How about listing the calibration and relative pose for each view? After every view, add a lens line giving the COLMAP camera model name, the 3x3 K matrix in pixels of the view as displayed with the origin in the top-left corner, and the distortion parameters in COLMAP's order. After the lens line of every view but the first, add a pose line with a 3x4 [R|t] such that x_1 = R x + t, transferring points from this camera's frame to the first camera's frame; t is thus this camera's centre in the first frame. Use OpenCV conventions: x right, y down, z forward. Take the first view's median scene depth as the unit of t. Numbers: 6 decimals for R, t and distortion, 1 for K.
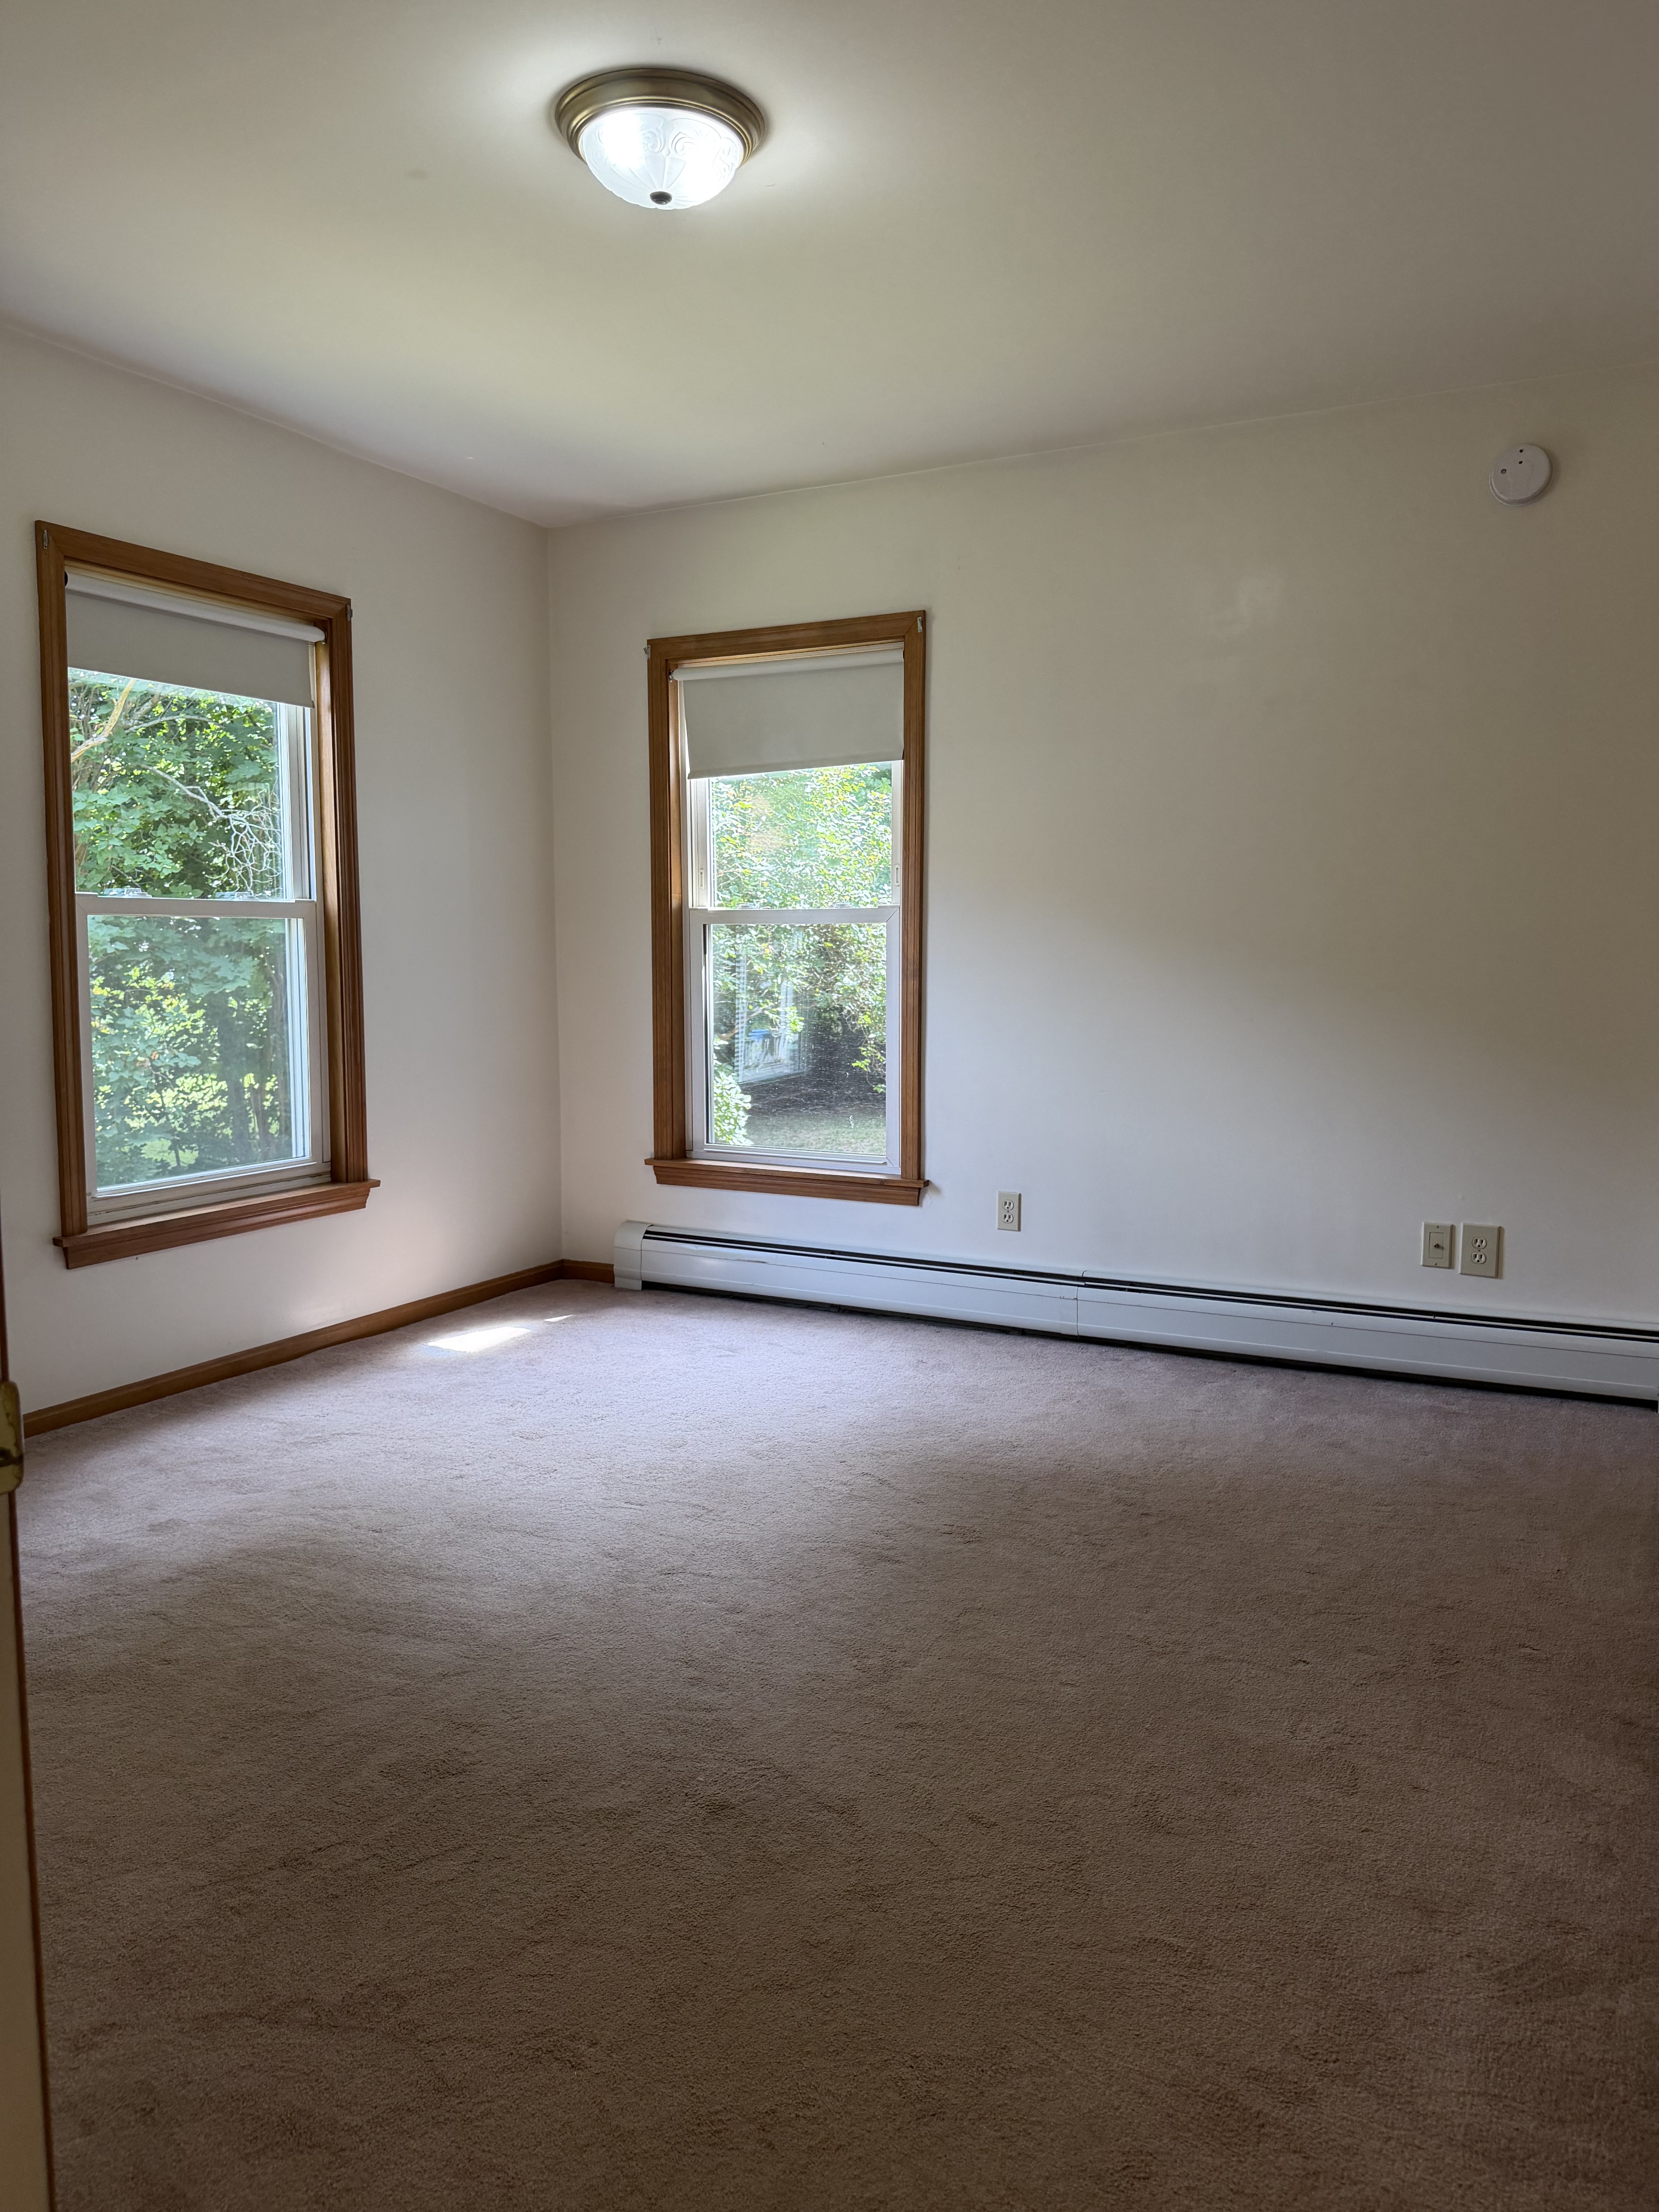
lens RADIAL K [[1539.5, 0, 815.7], [0, 1539.5, 1102.4], [0, 0, 1]] dist [0.064867, -0.095022]
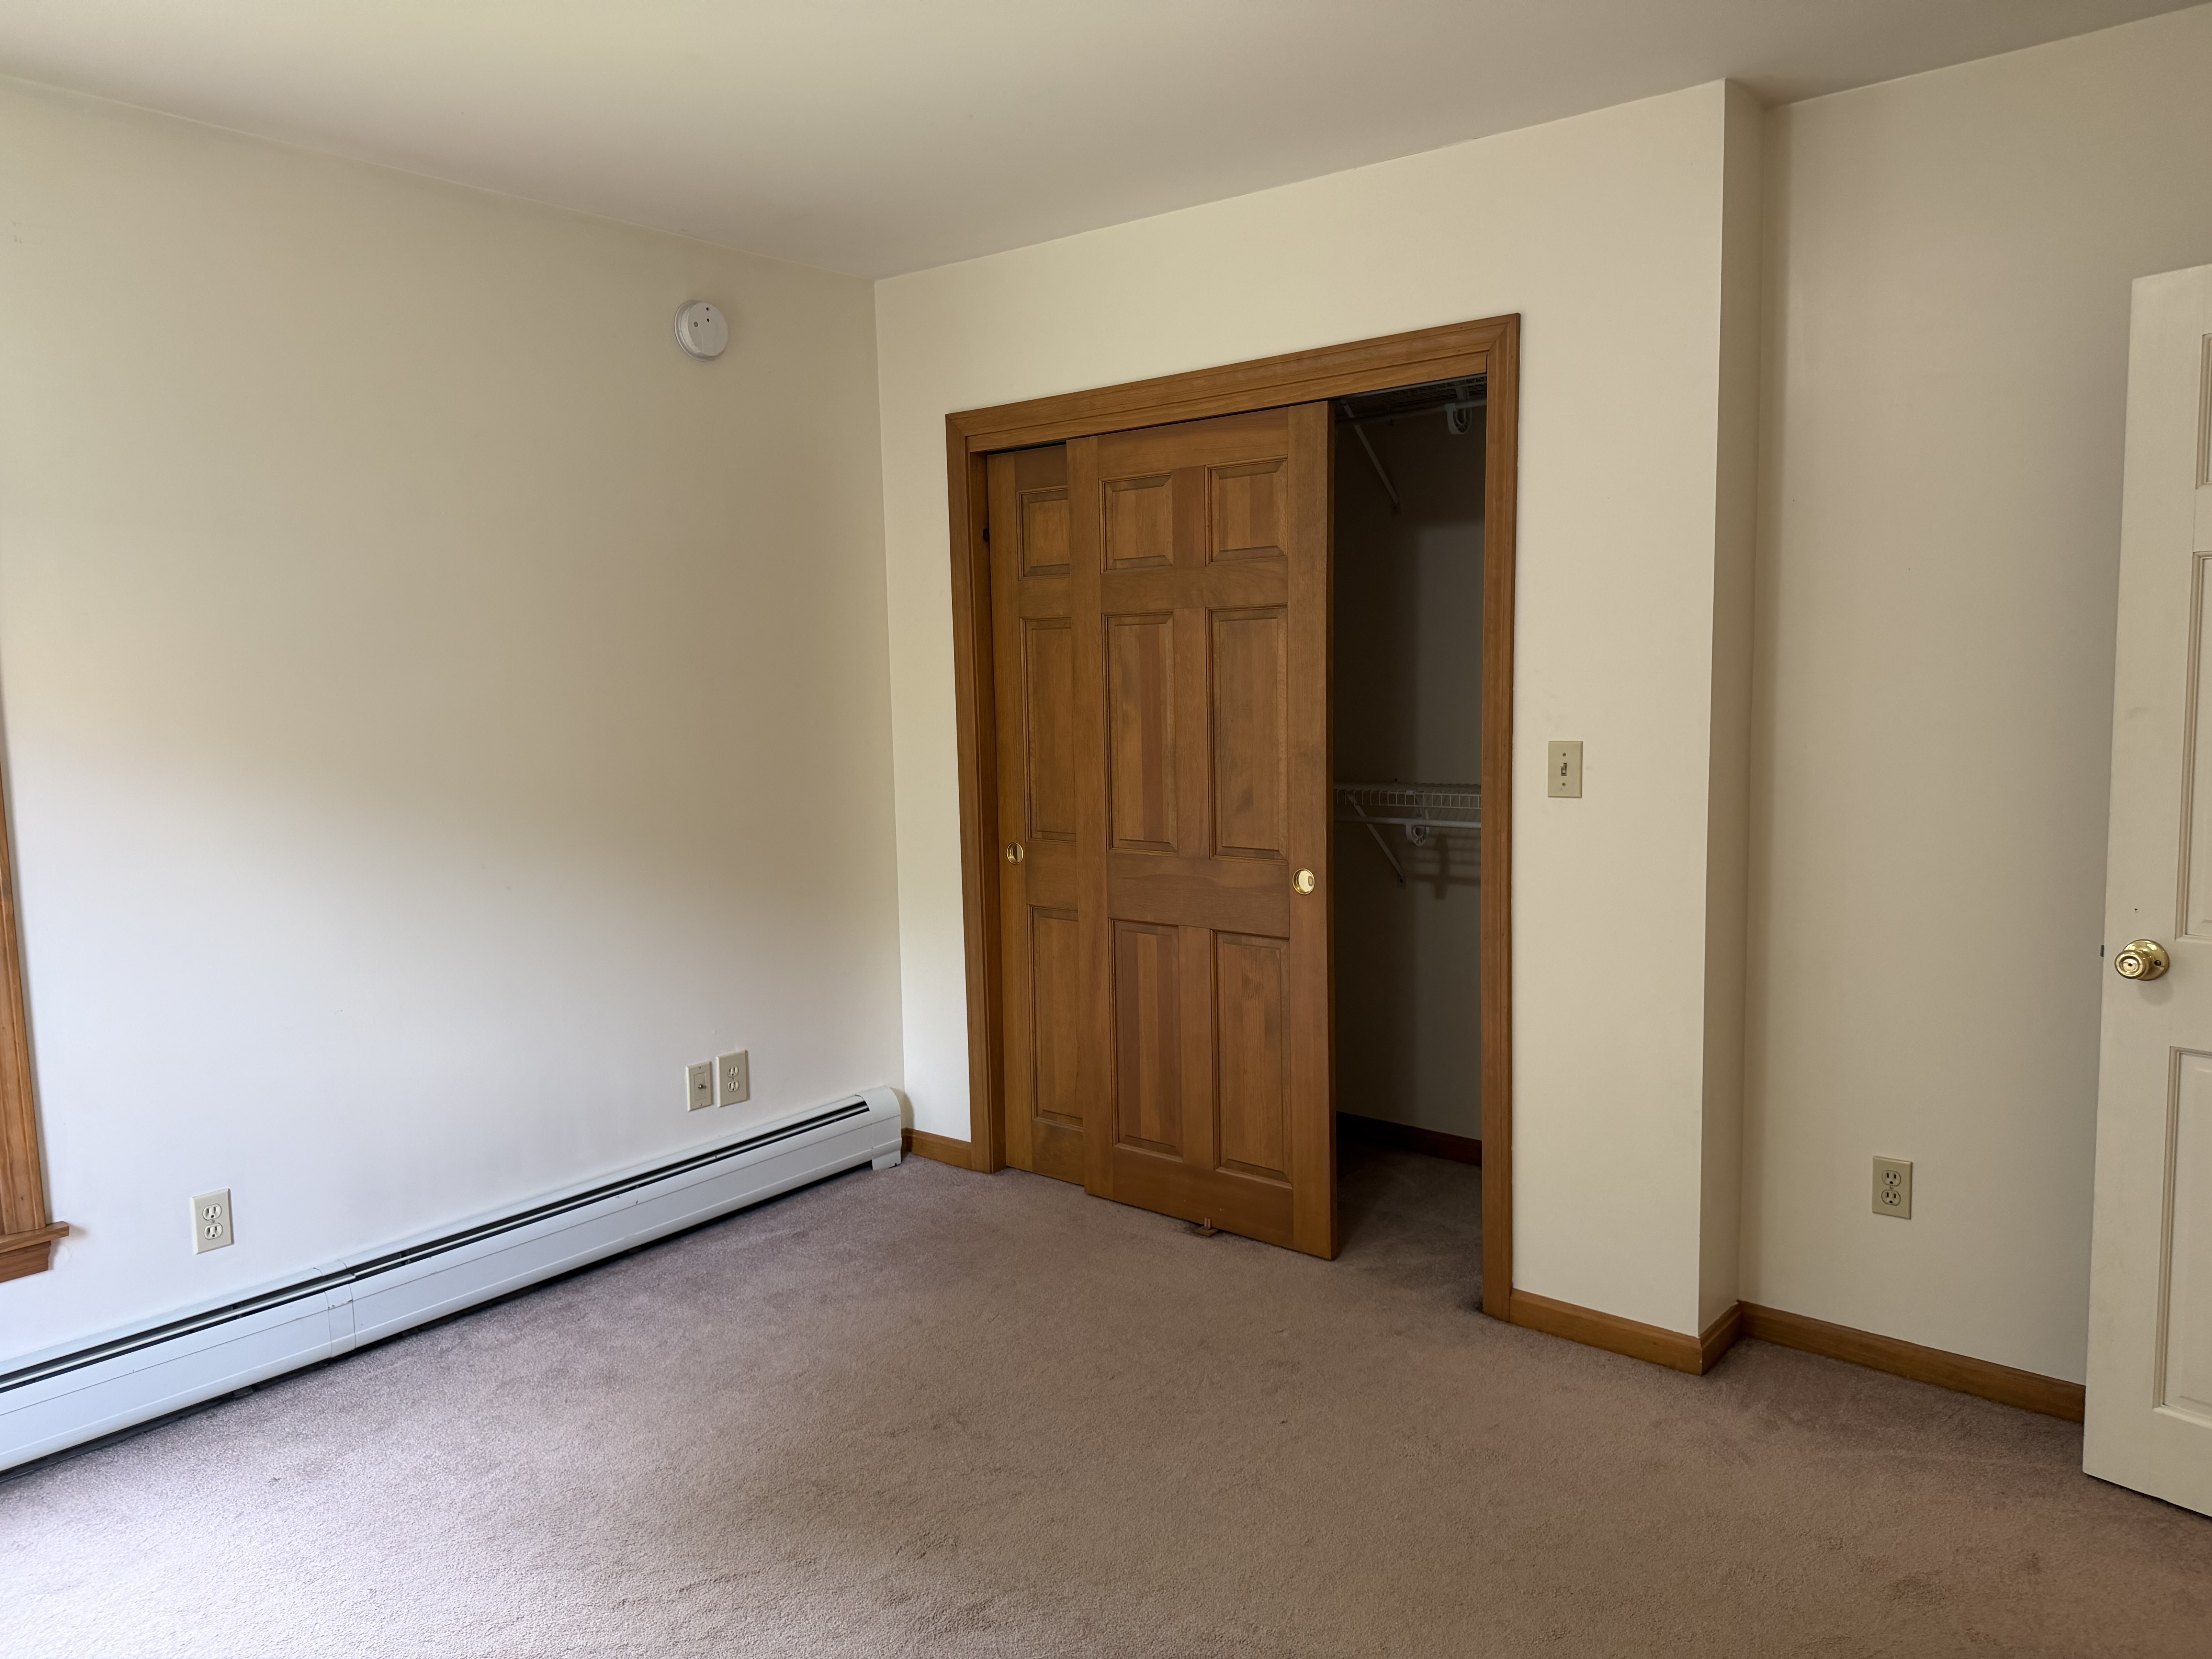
lens RADIAL K [[1539.5, 0, 1092.8], [0, 1539.5, 836.1], [0, 0, 1]] dist [0.064867, -0.095022]
pose [[0.210900, -0.109252, 0.971383, -0.499200], [0.129686, 0.988077, 0.082973, -0.117393], [-0.968867, 0.108475, 0.222554, 0.525817]]
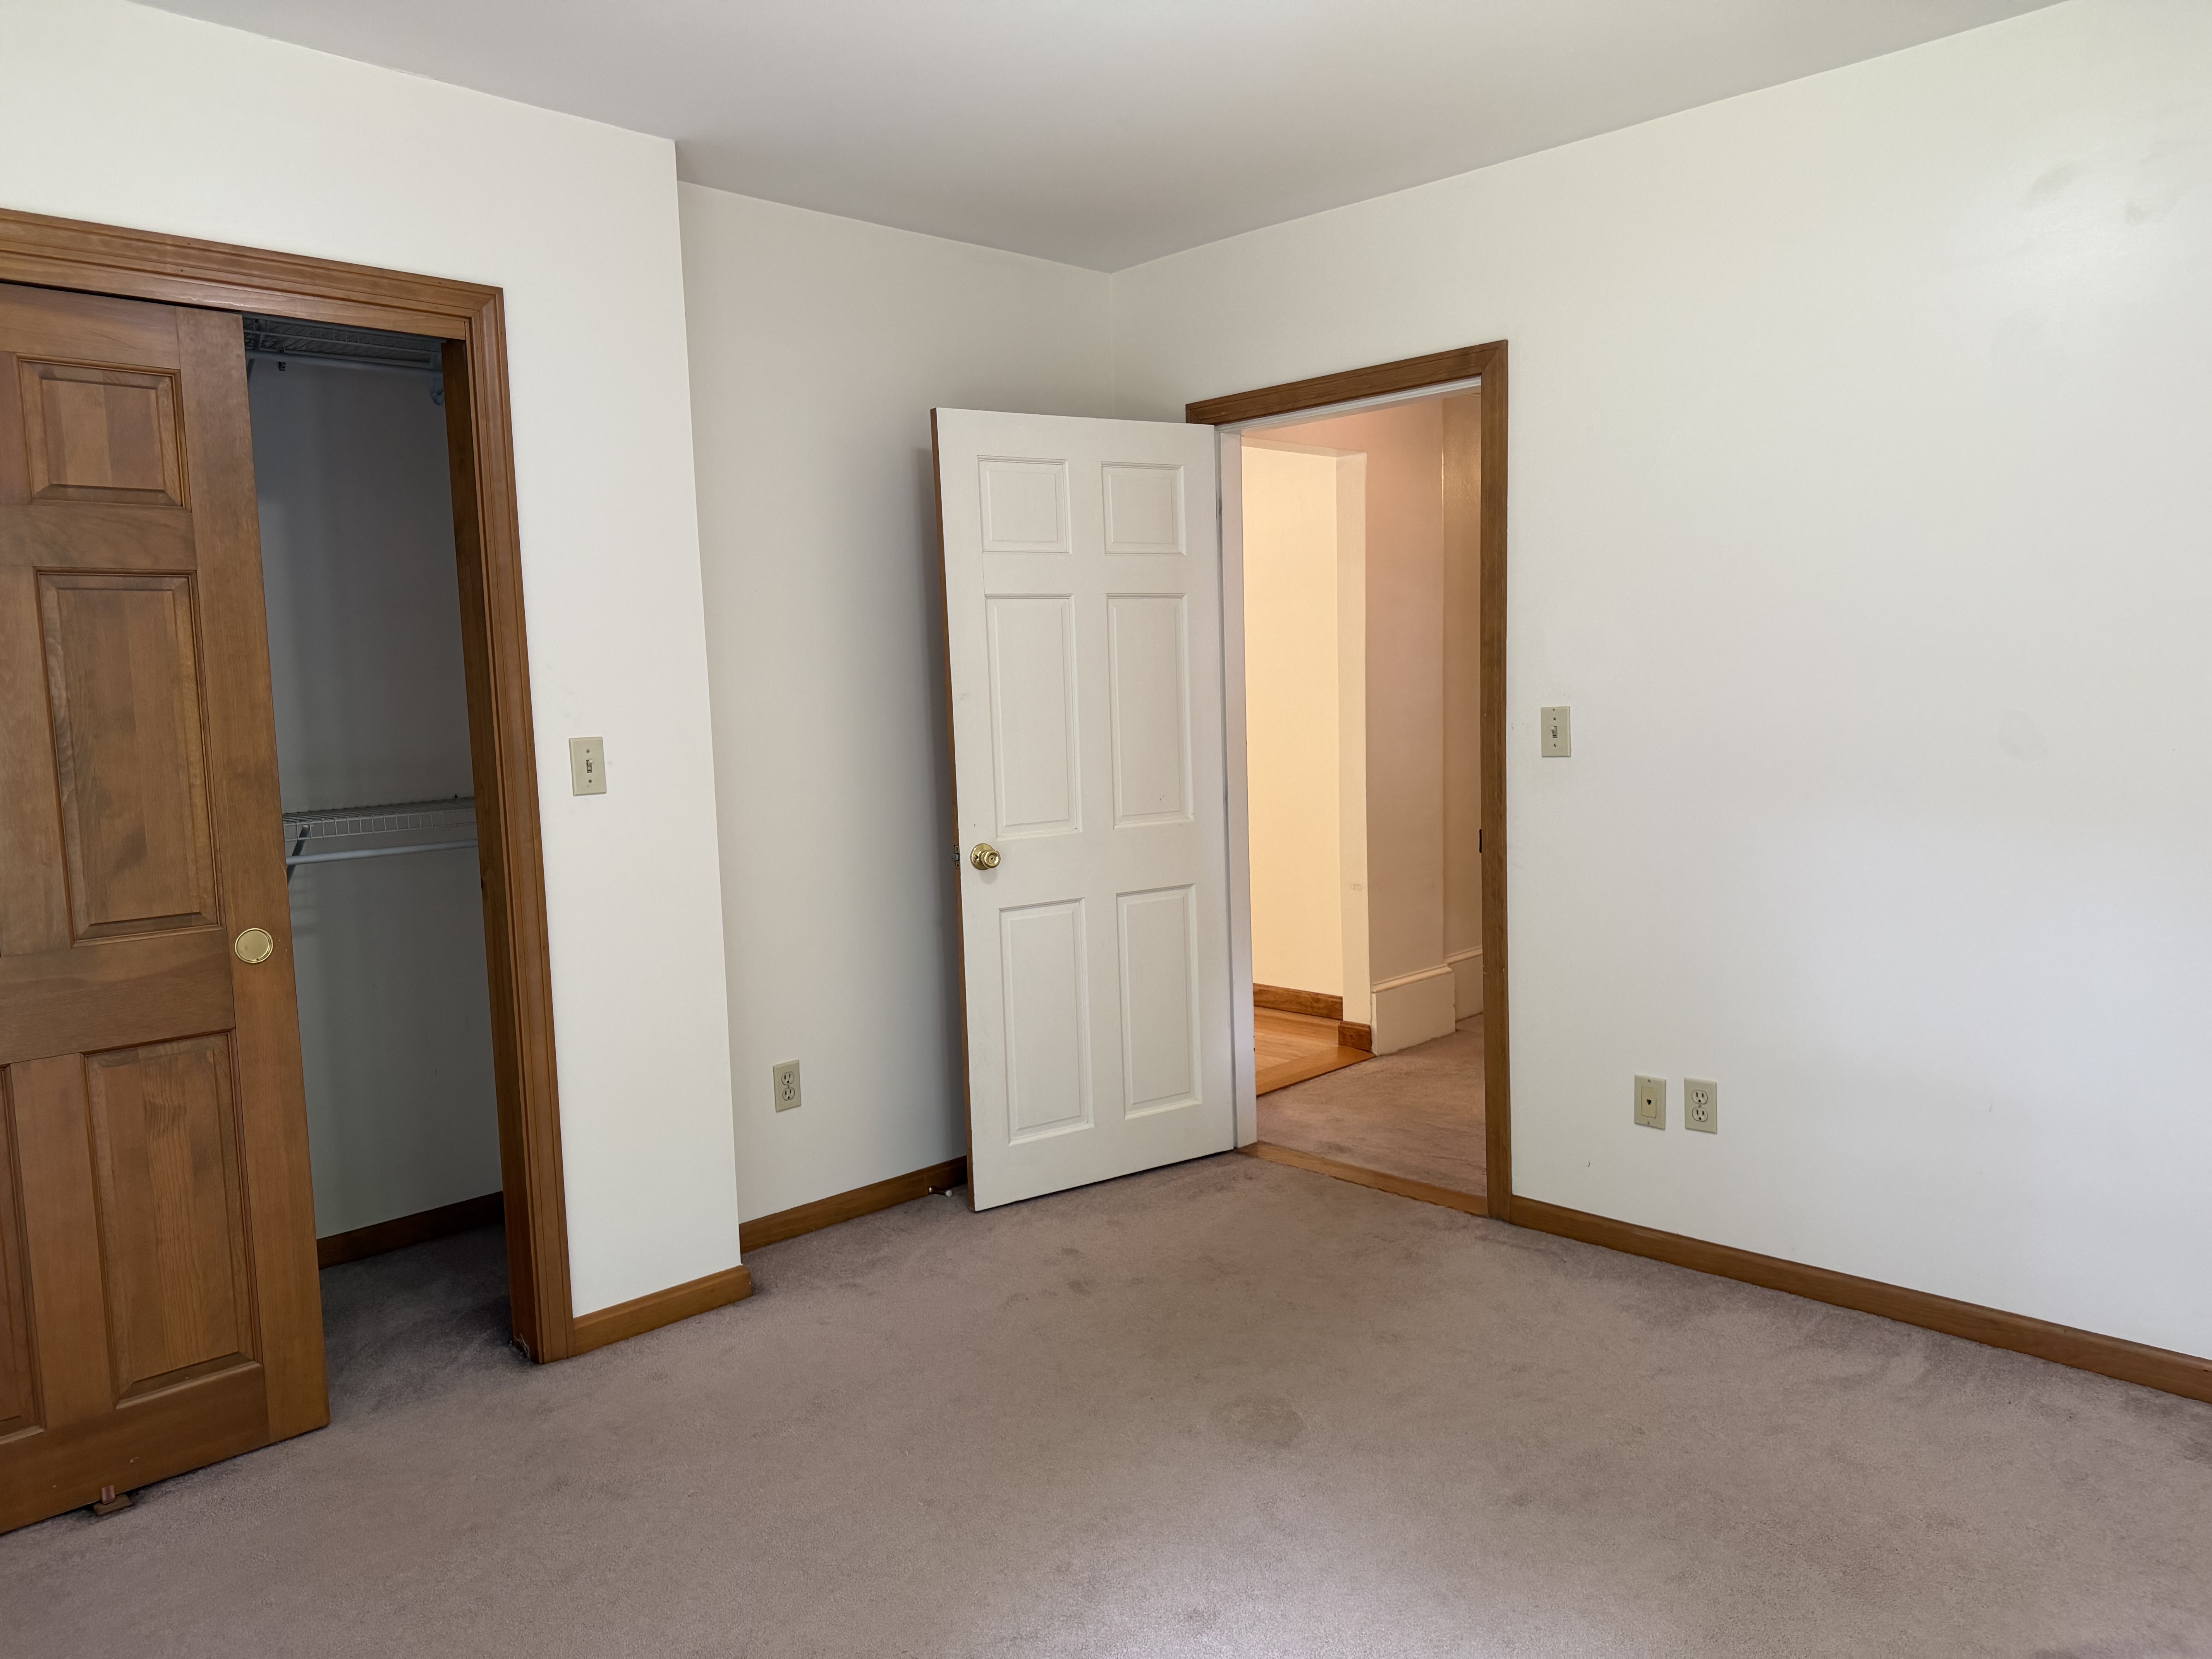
lens RADIAL K [[1539.5, 0, 1107.8], [0, 1539.5, 828.5], [0, 0, 1]] dist [0.064867, -0.095022]
pose [[-0.960974, -0.005450, 0.276587, -0.152618], [0.052399, 0.978121, 0.201329, -0.166566], [-0.271633, 0.207965, -0.939663, 1.123092]]
